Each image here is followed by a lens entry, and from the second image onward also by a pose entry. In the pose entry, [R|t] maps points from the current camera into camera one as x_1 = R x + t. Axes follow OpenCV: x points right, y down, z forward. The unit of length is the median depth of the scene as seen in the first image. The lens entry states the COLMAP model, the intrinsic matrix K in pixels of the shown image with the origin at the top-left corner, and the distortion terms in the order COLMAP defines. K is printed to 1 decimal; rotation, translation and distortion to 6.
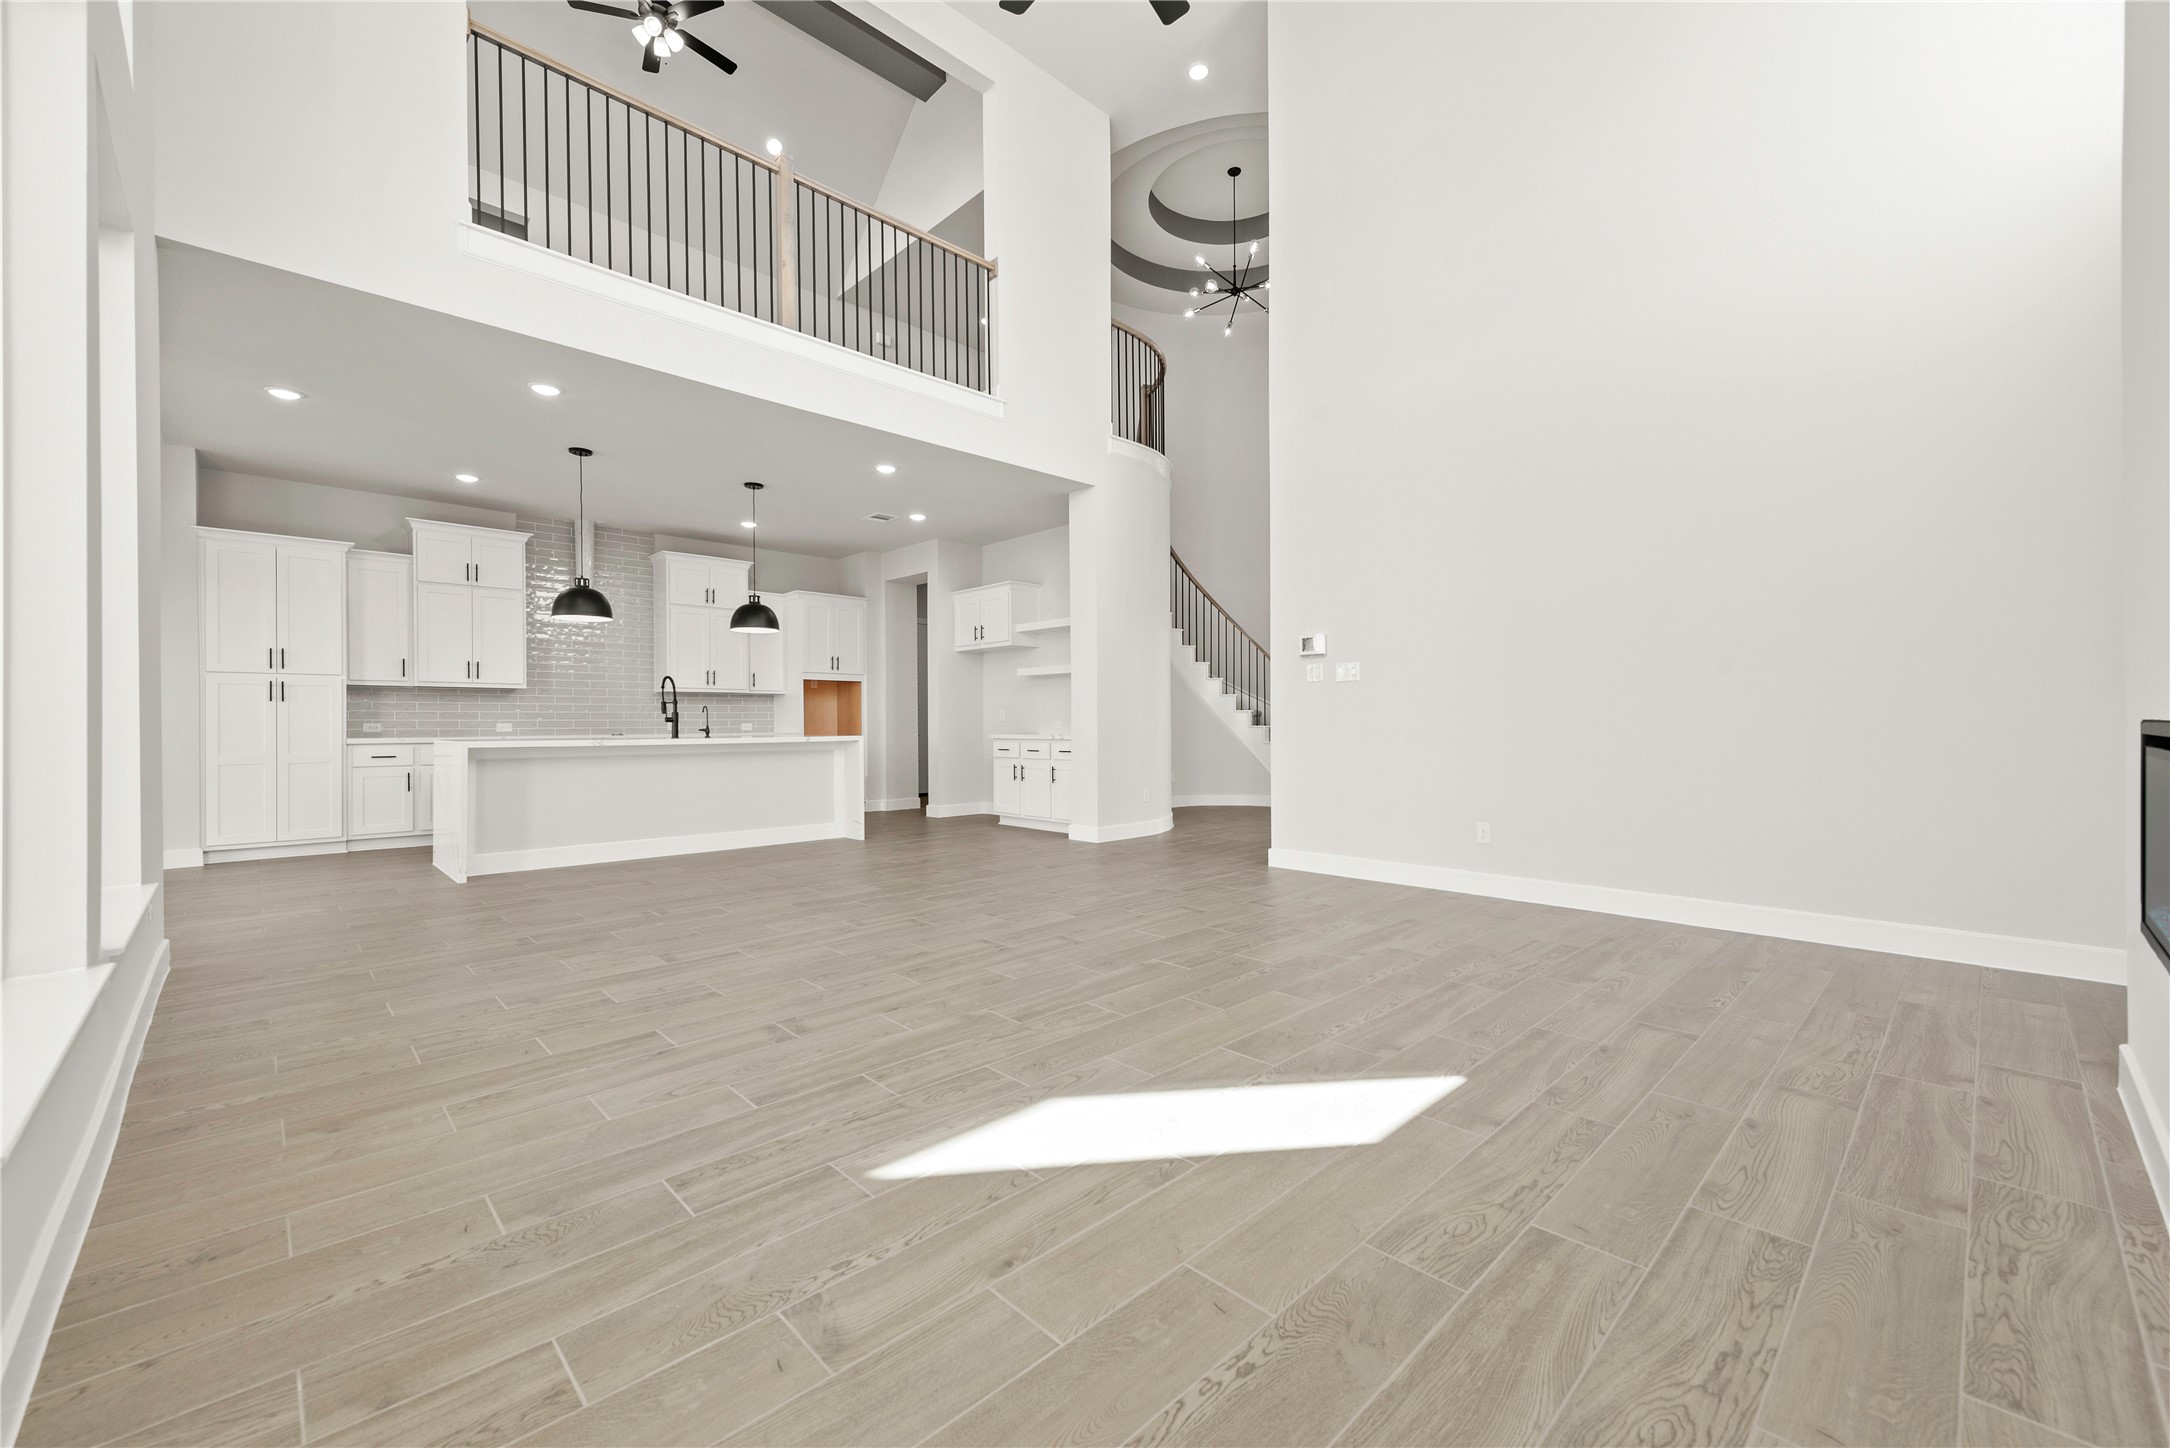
lens RADIAL K [[875.3, 0, 1098.9], [0, 875.3, 729.8], [0, 0, 1]] dist [0.004508, -0.000413]
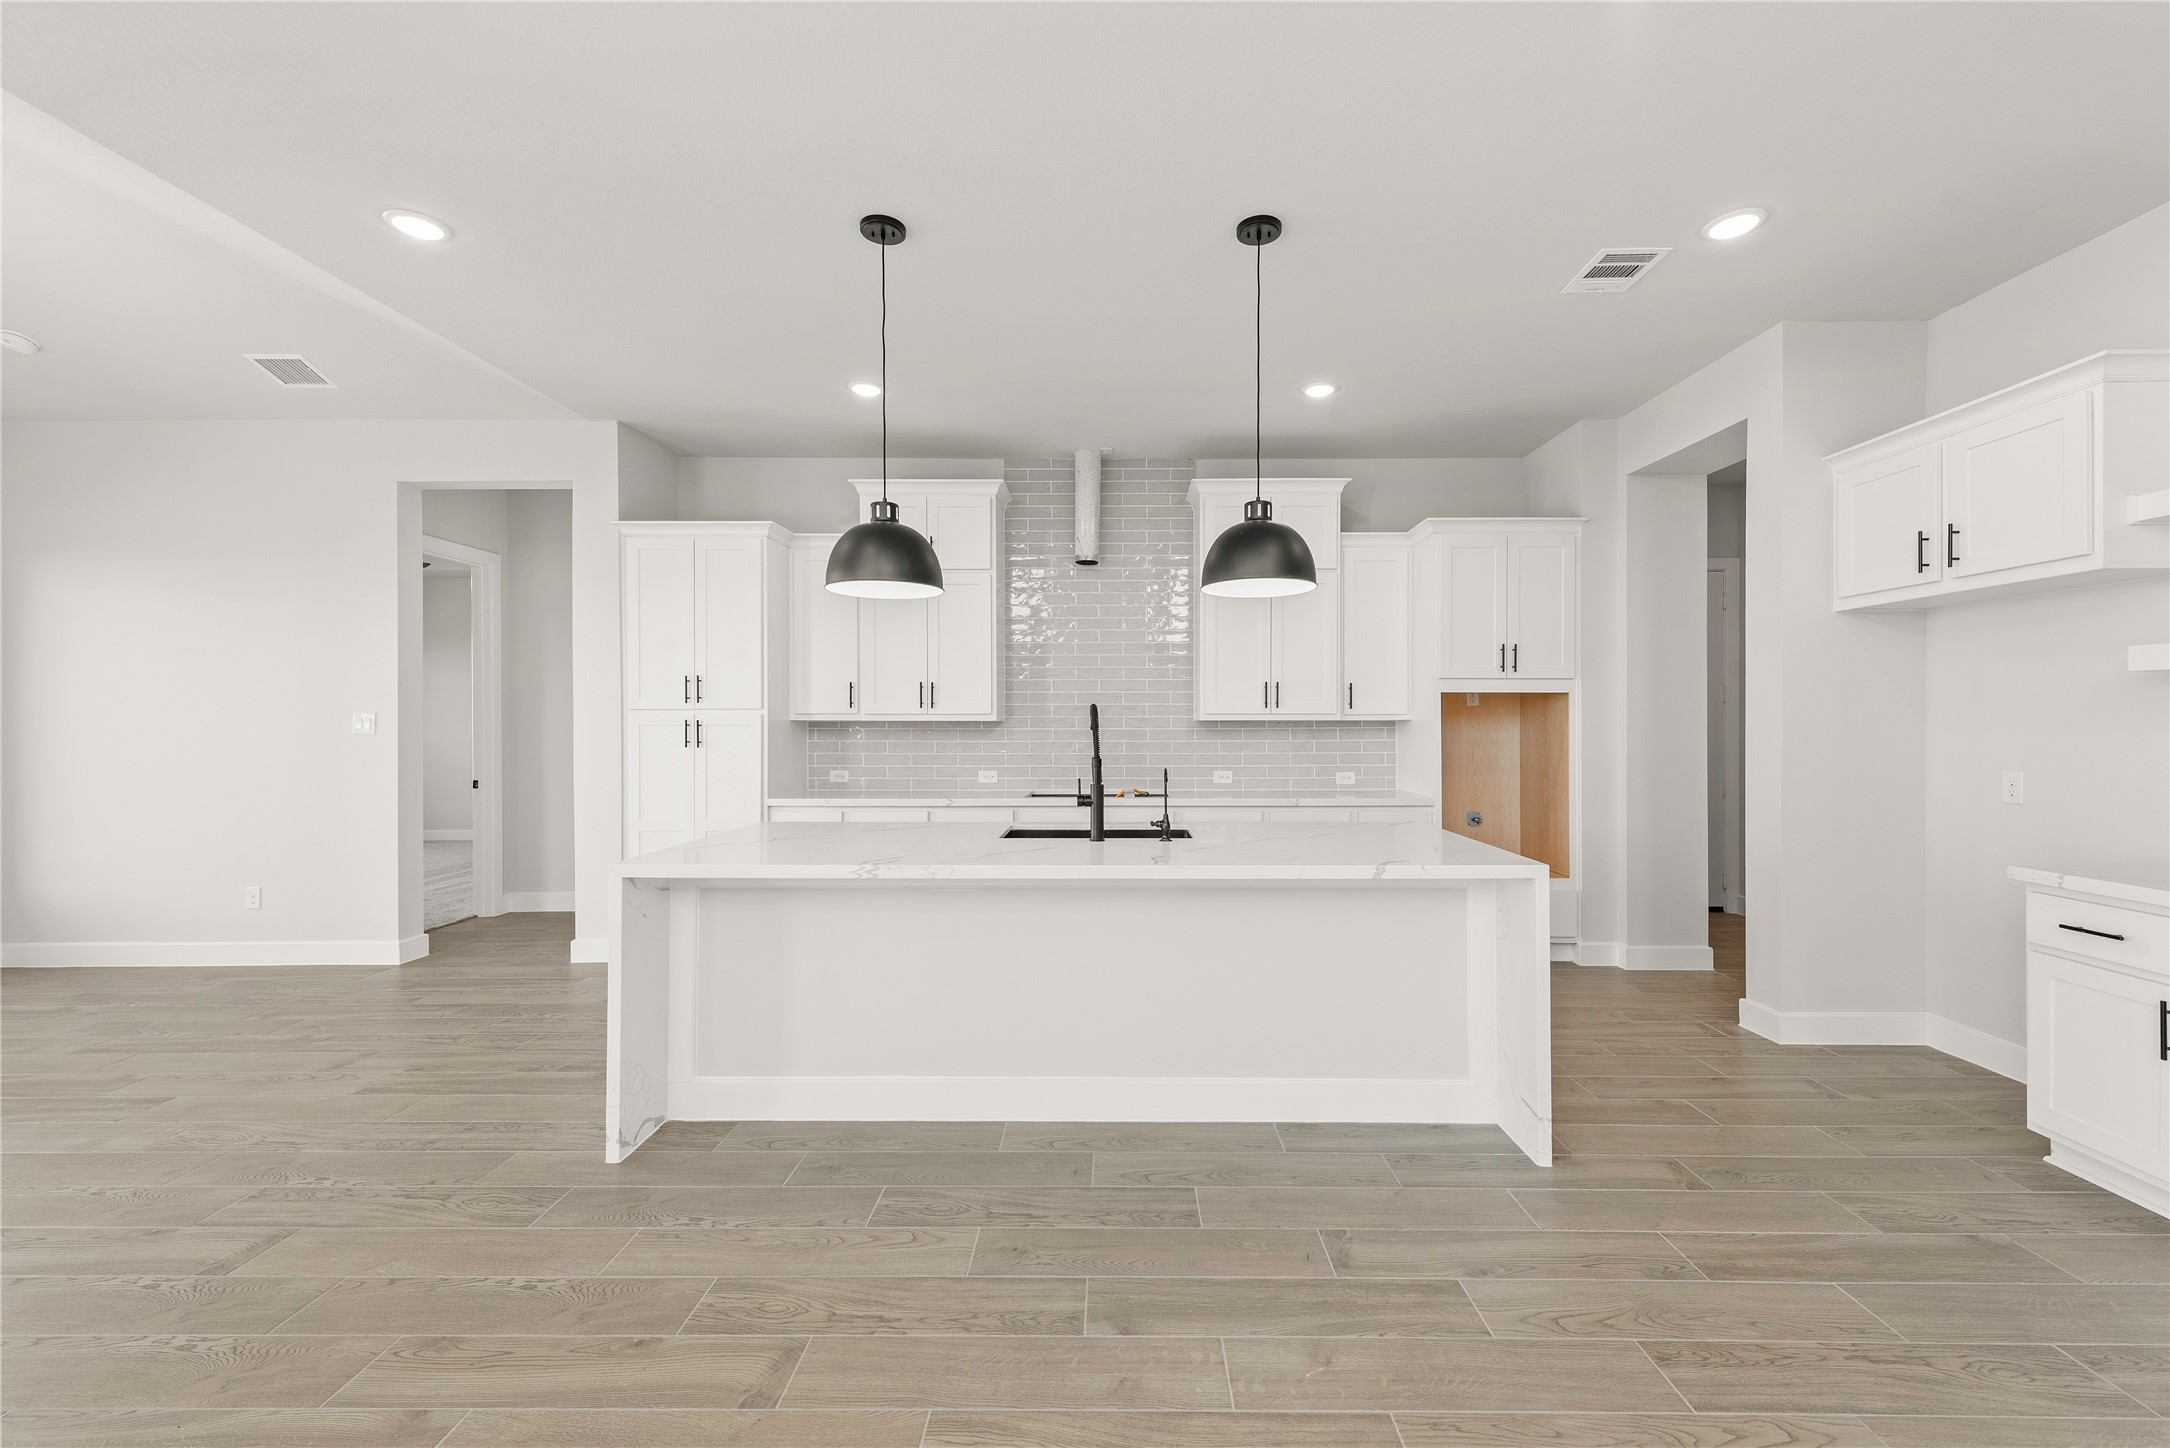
lens RADIAL K [[875.3, 0, 1098.9], [0, 875.3, 729.8], [0, 0, 1]] dist [0.004508, -0.000413]
pose [[0.708677, 0.009650, -0.705467, -0.145753], [-0.007730, 0.999953, 0.005912, -0.045791], [0.705491, 0.001263, 0.708718, 0.608281]]
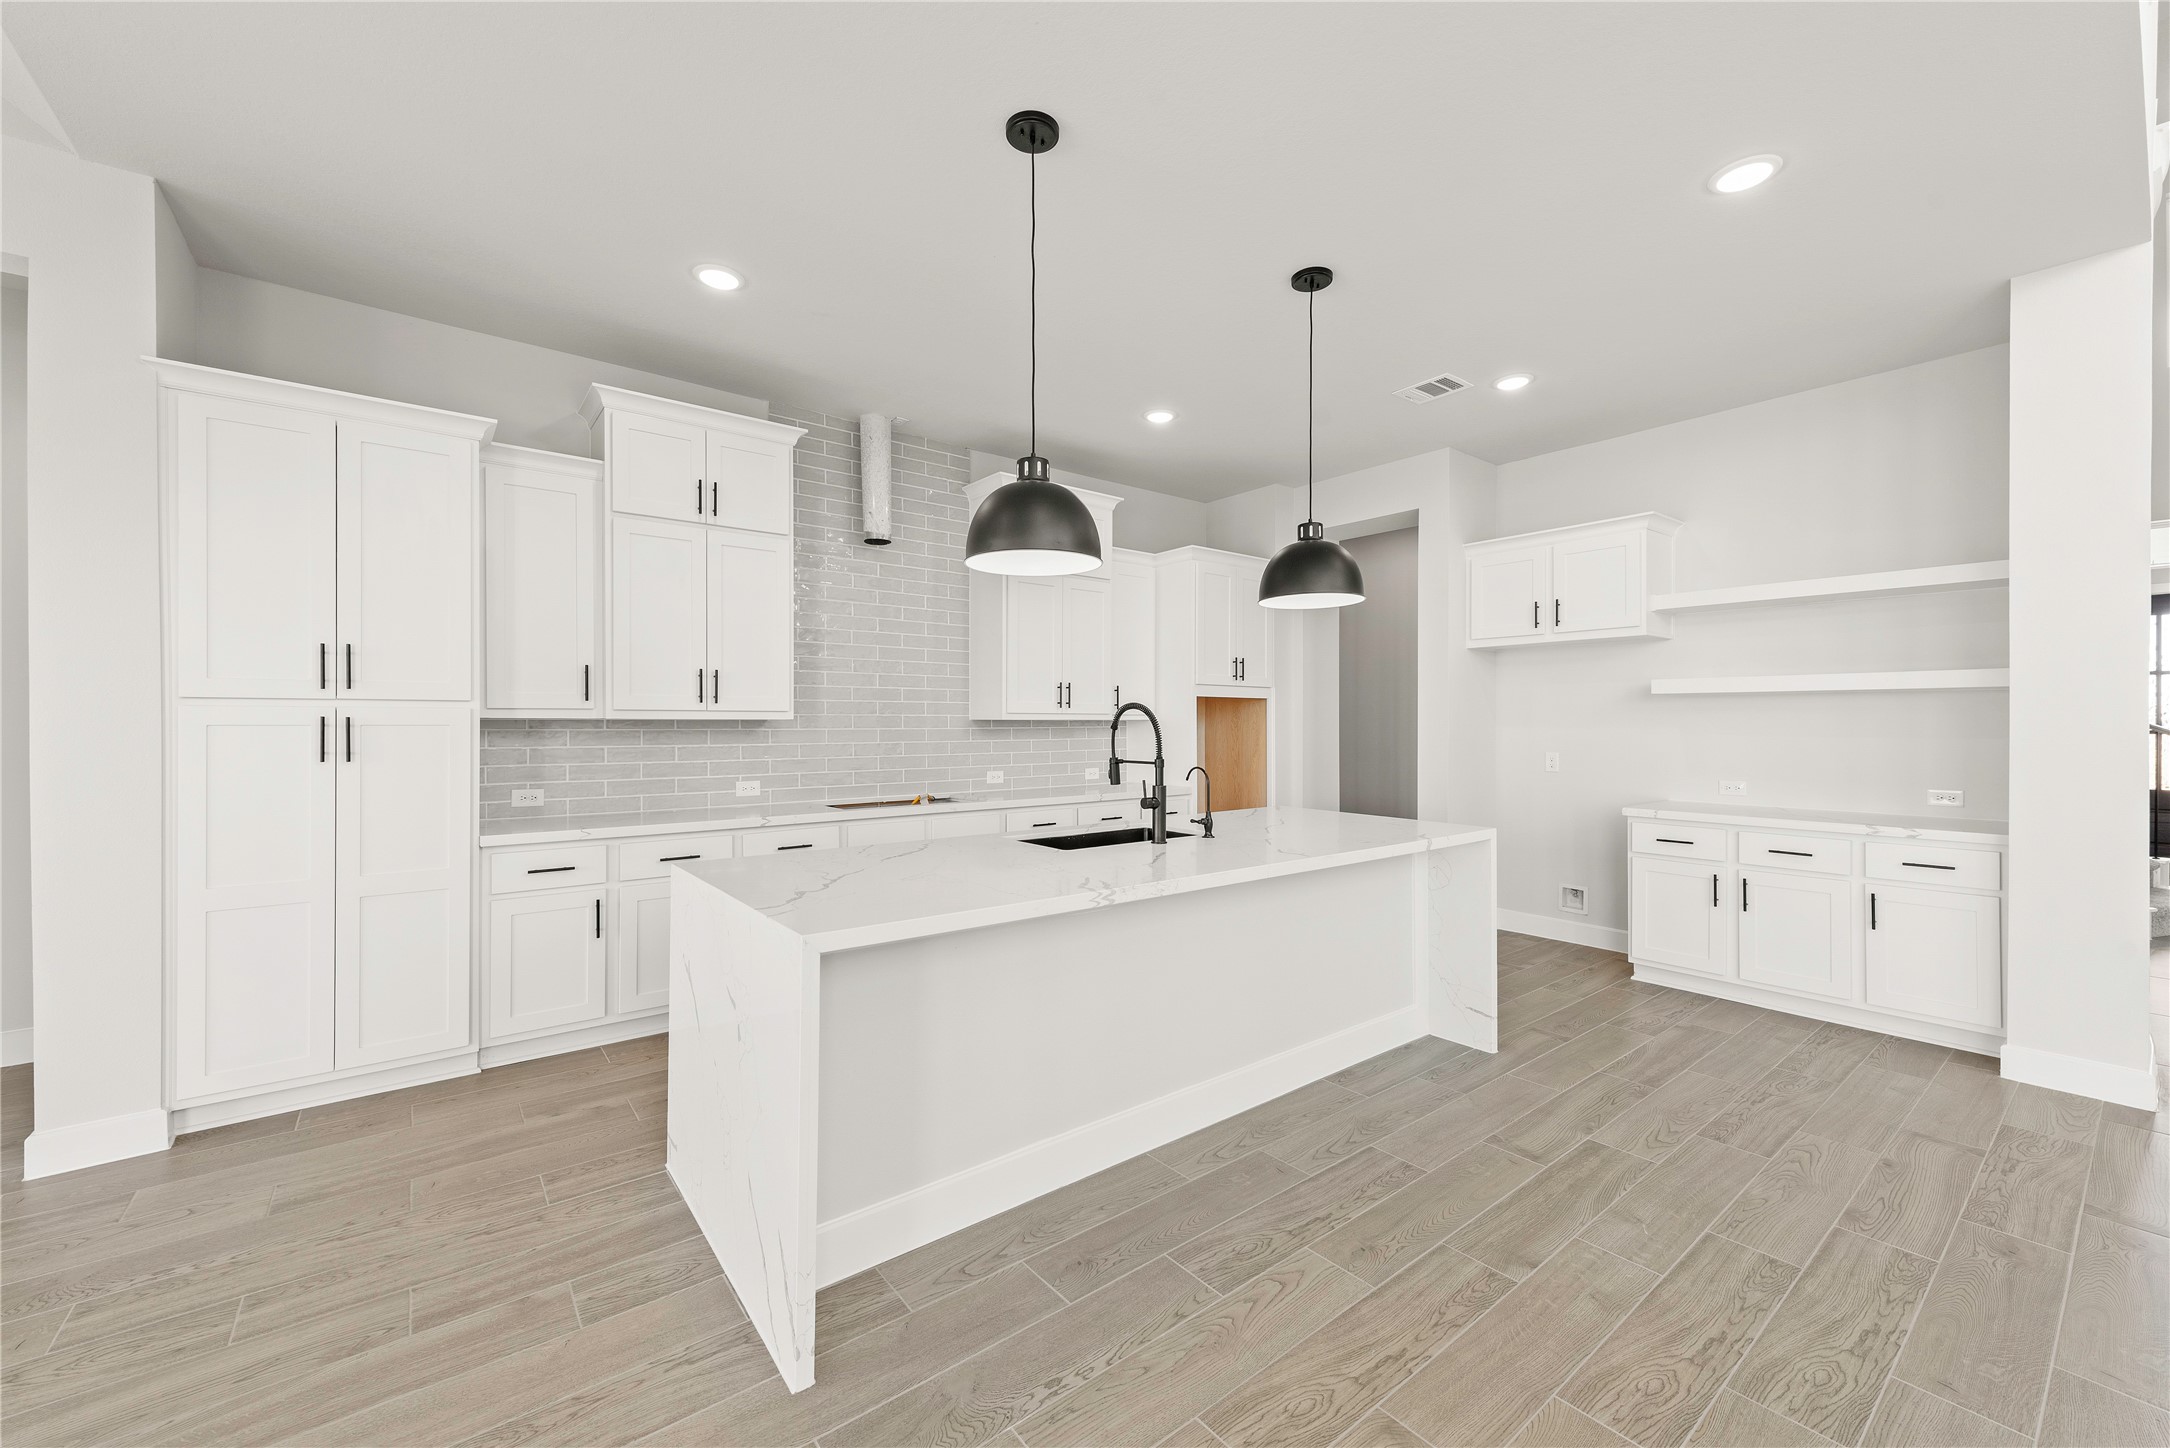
lens RADIAL K [[867.2, 0, 1096.9], [0, 867.2, 728.8], [0, 0, 1]] dist [0.004568, -0.000380]
pose [[0.995231, 0.005238, -0.097407, -0.425421], [-0.005261, 0.999986, 0.000028, -0.043354], [0.097405, 0.000485, 0.995245, 0.501692]]
